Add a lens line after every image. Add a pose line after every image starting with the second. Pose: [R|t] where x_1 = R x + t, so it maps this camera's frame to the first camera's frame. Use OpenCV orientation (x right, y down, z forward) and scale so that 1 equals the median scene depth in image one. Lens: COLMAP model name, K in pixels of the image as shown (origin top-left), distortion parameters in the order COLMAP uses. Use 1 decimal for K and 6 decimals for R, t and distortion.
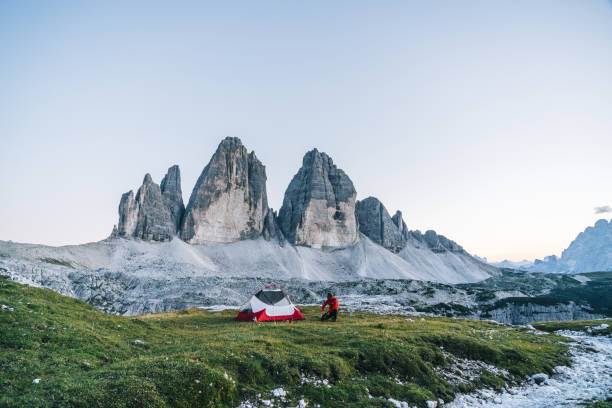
lens RADIAL K [[452.3, 0, 307.7], [0, 452.3, 205.7], [0, 0, 1]] dist [0.000781, 0.002918]
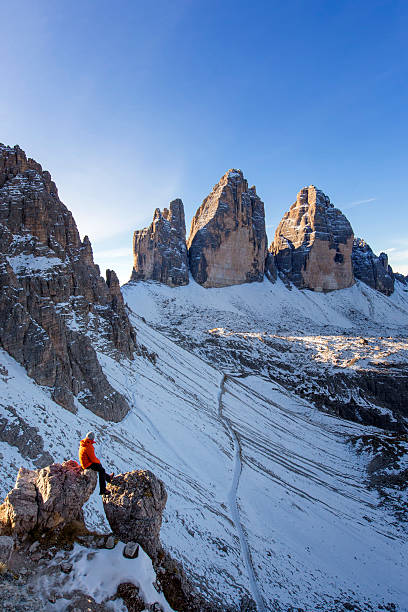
lens RADIAL K [[446.3, 0, 215.8], [0, 446.3, 297.2], [0, 0, 1]] dist [-0.001272, -0.000208]
pose [[0.989826, 0.009019, 0.141994, -0.336687], [-0.030085, 0.988691, 0.146920, -0.028157], [-0.139063, -0.149698, 0.978903, 0.088003]]
